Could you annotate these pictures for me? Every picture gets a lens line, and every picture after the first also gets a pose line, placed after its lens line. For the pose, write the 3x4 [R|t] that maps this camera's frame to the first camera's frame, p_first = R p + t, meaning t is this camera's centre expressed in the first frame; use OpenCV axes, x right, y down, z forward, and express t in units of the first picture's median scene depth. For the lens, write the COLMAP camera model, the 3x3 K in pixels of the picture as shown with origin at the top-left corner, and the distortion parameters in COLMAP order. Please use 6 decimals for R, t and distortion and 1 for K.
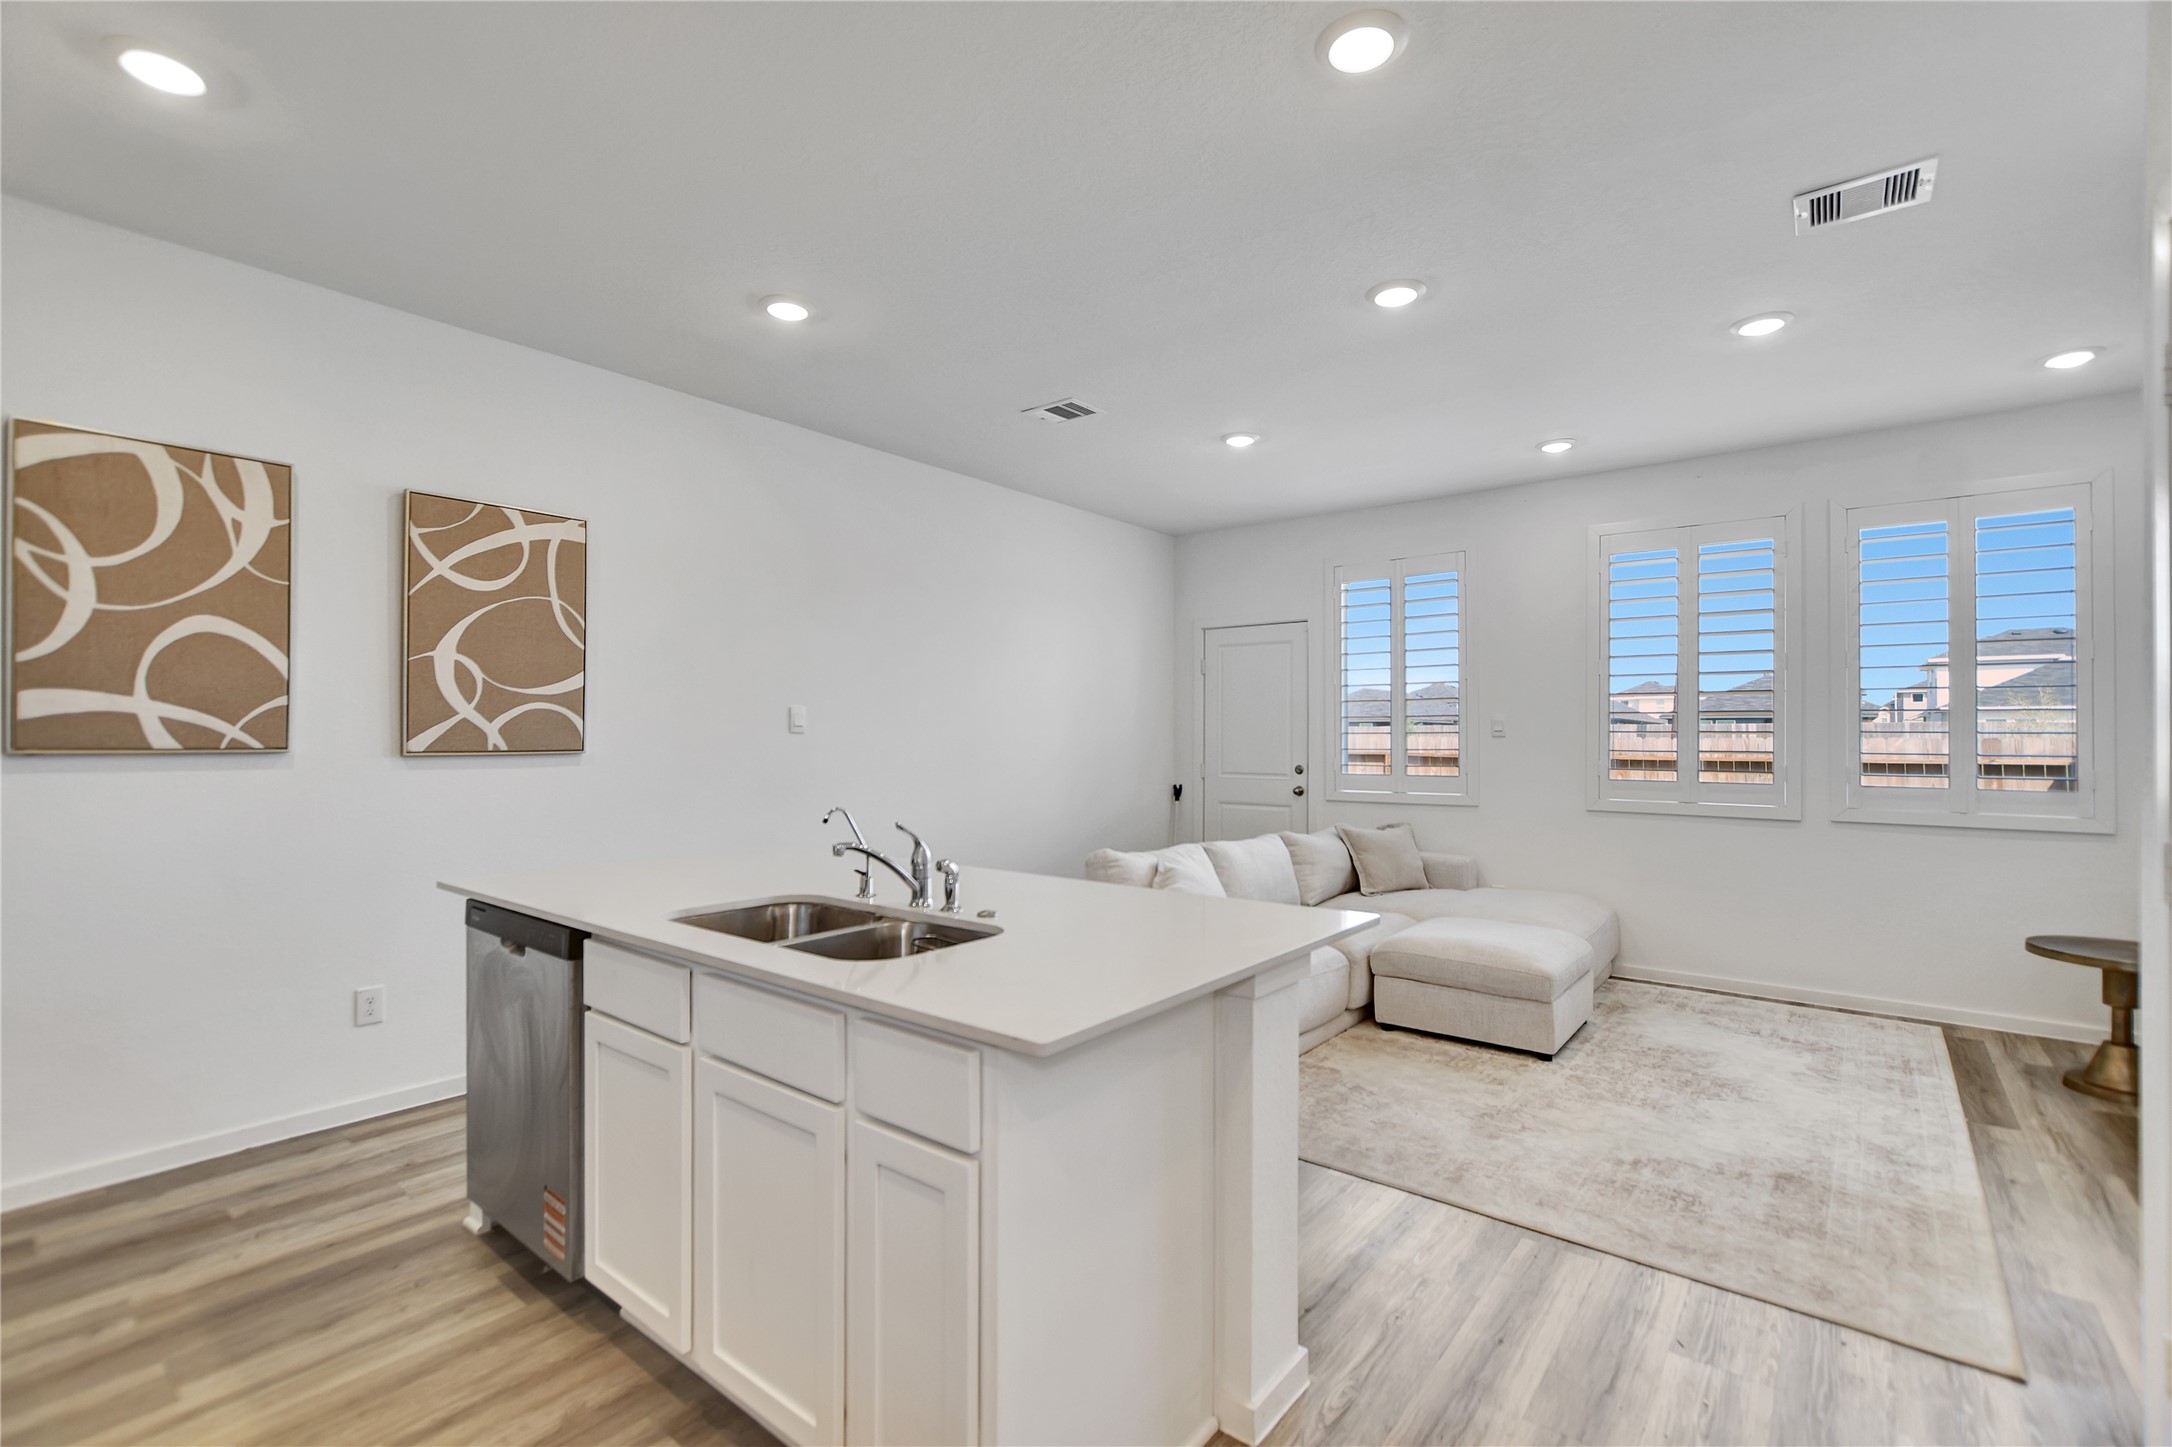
lens RADIAL K [[956.7, 0, 1082.9], [0, 956.7, 728.3], [0, 0, 1]] dist [-0.009816, 0.000471]
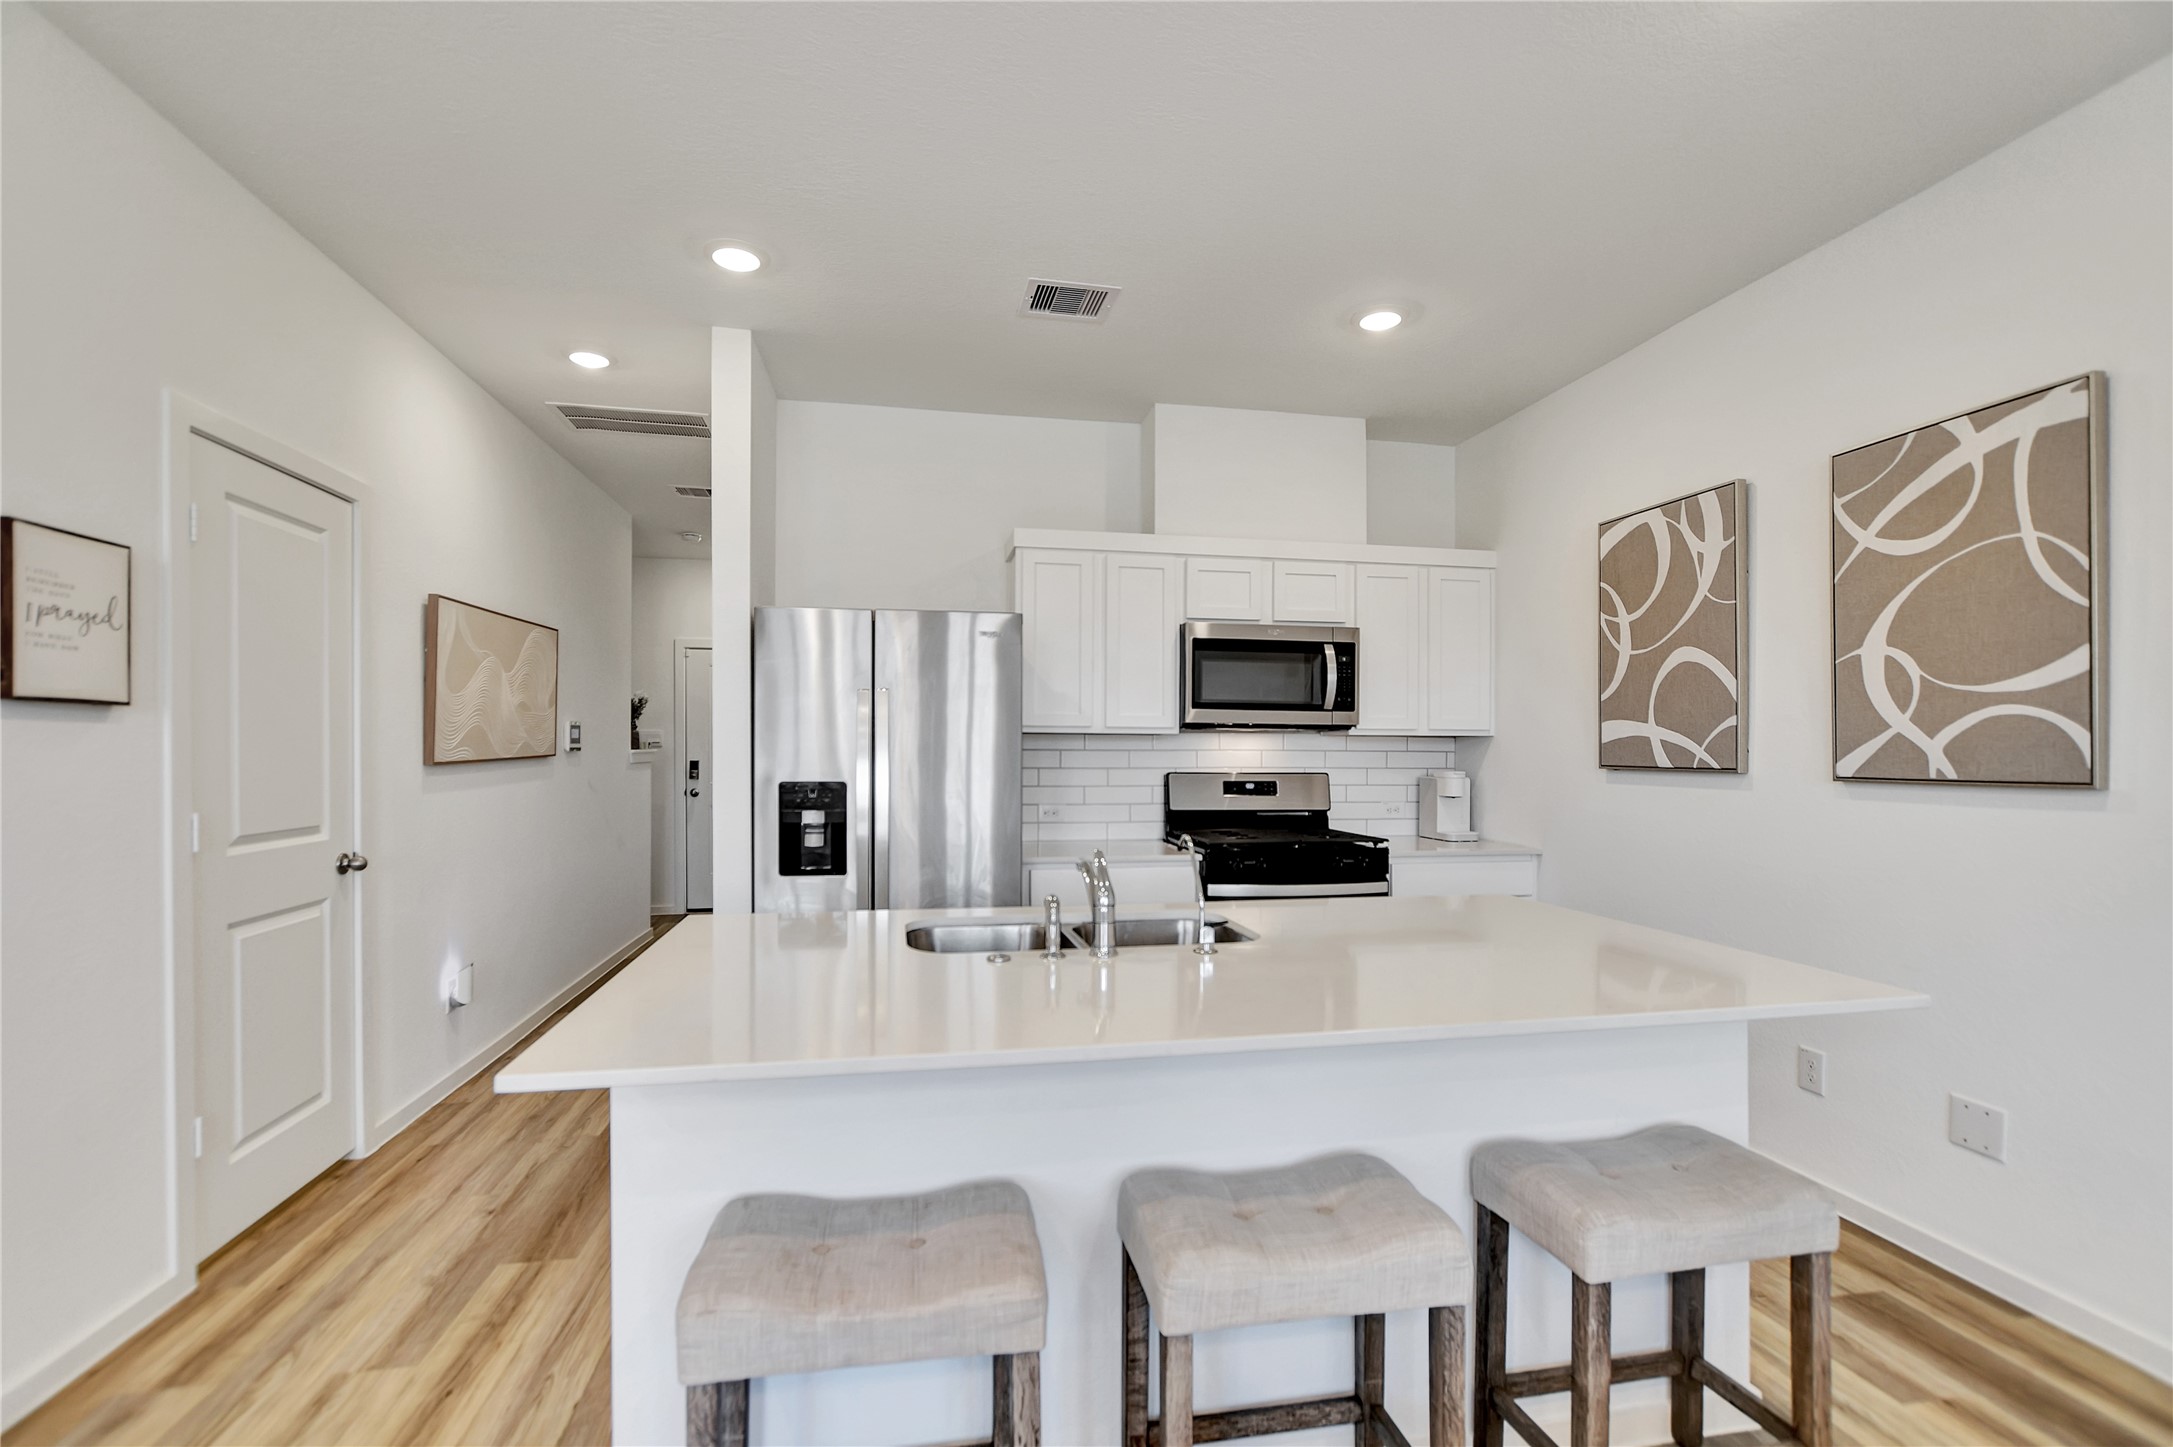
lens RADIAL K [[958.7, 0, 1076.9], [0, 958.7, 753.7], [0, 0, 1]] dist [-0.012515, 0.000427]
pose [[-0.650662, -0.003067, -0.759361, 0.313915], [-0.000284, 0.999993, -0.003796, 0.007963], [0.759368, -0.002254, -0.650658, 0.990758]]
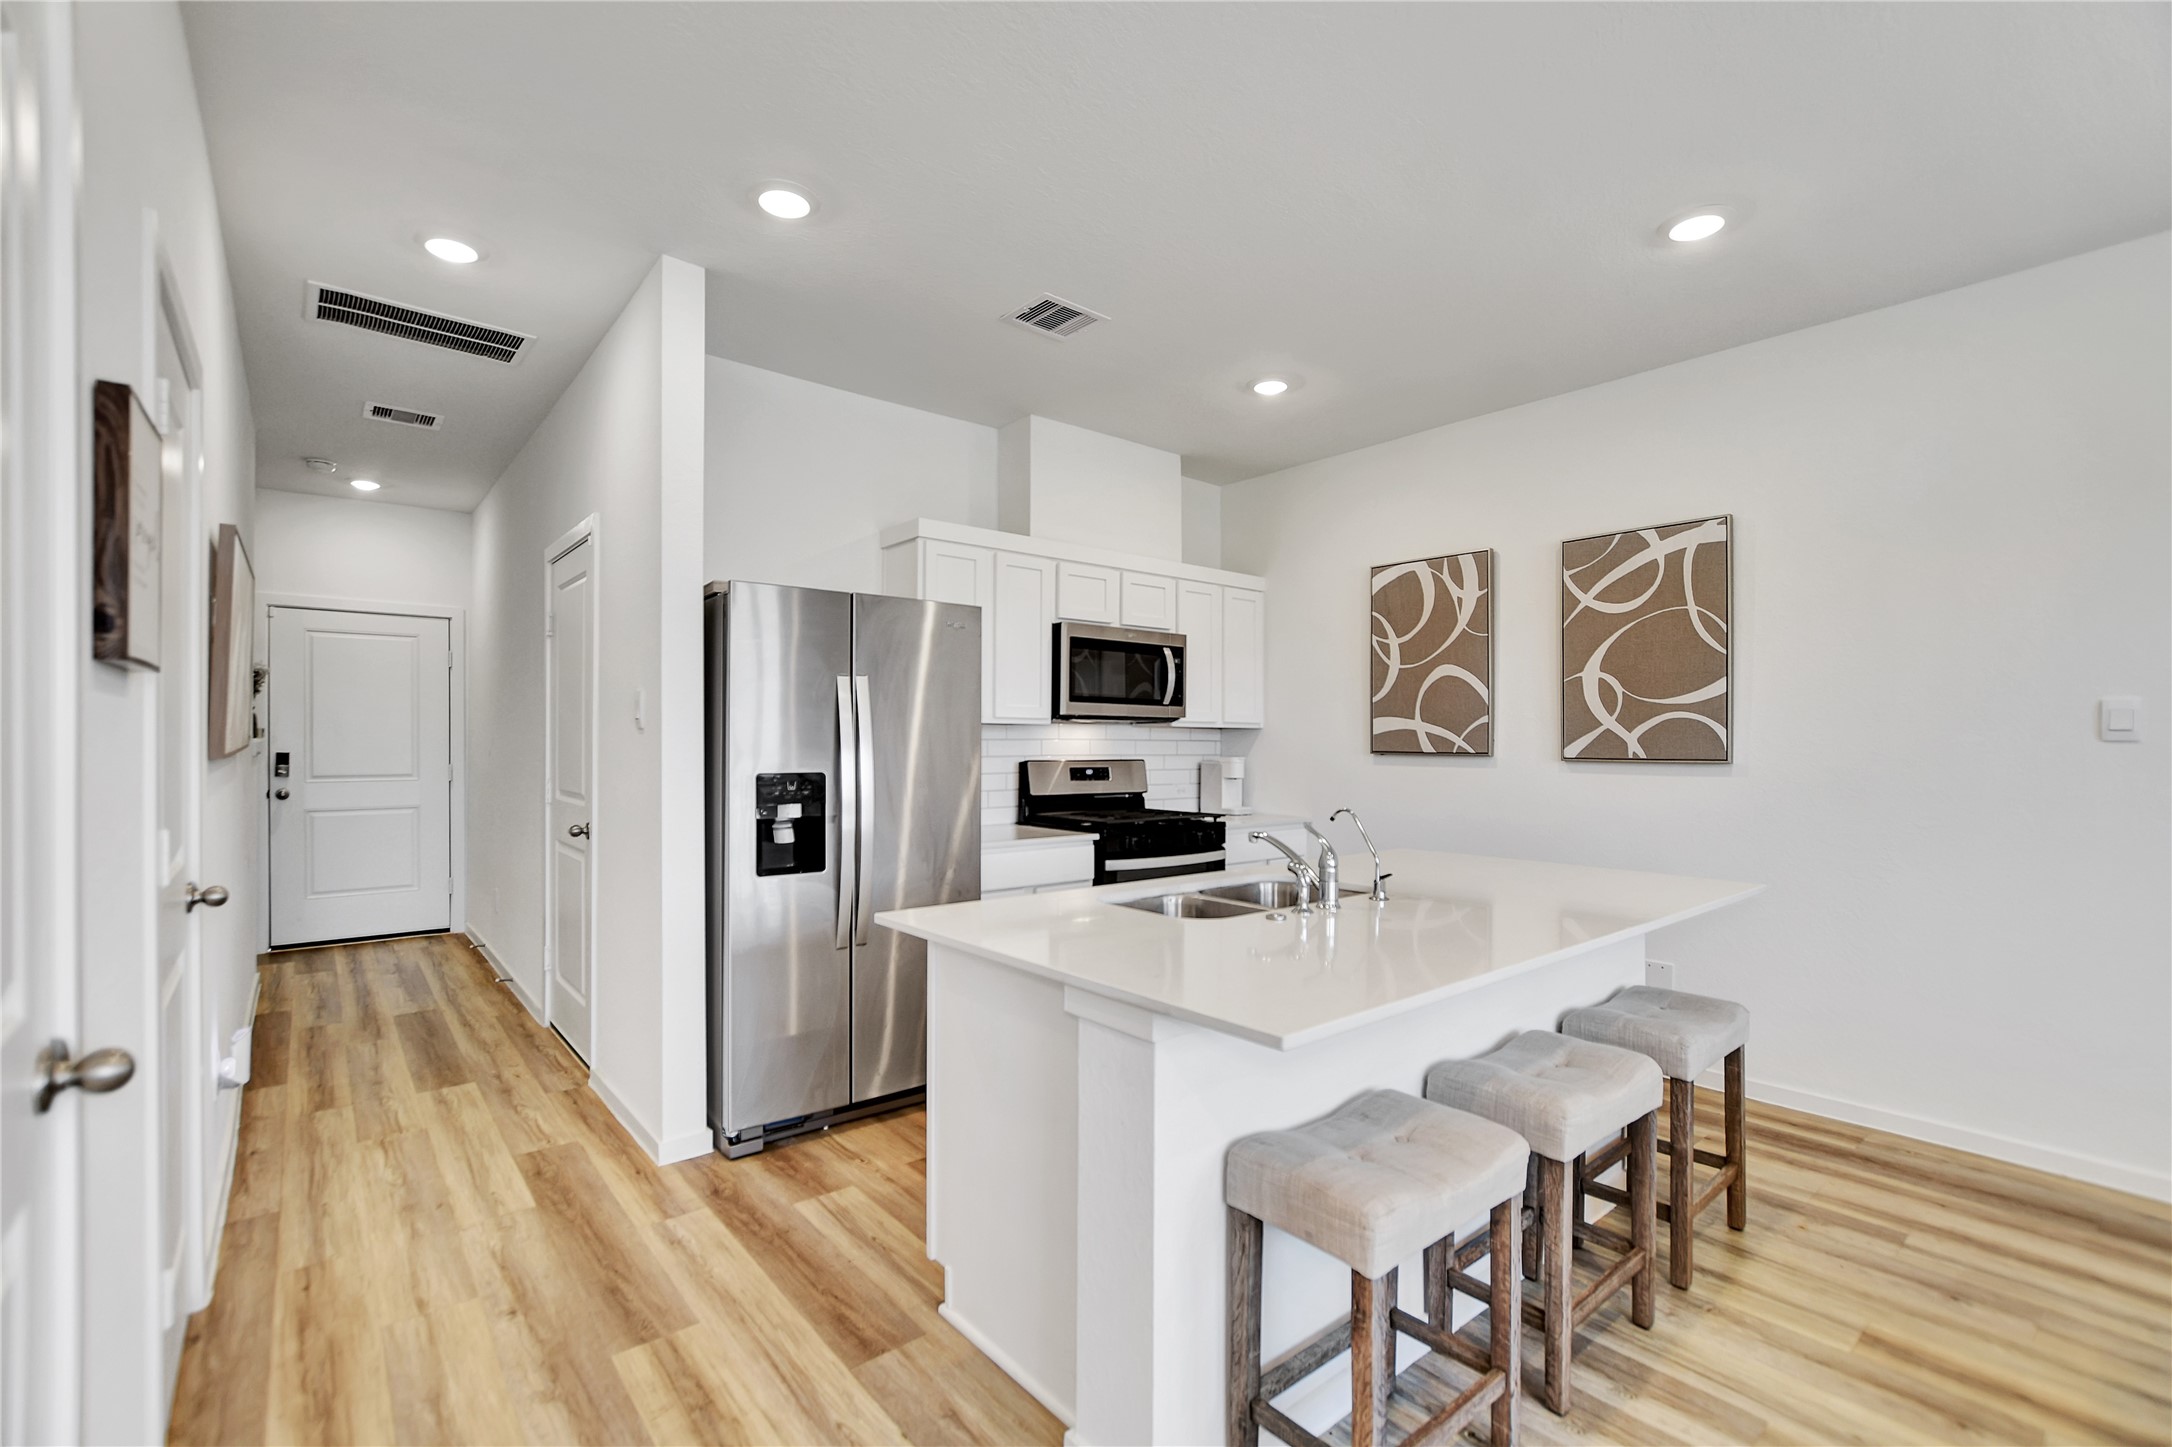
lens RADIAL K [[952.1, 0, 1081.1], [0, 952.1, 743.7], [0, 0, 1]] dist [-0.012362, 0.001110]
pose [[-0.200644, -0.002132, -0.979662, 0.567772], [0.002540, 0.999993, -0.002696, 0.008299], [0.979661, -0.003029, -0.200637, 0.613262]]
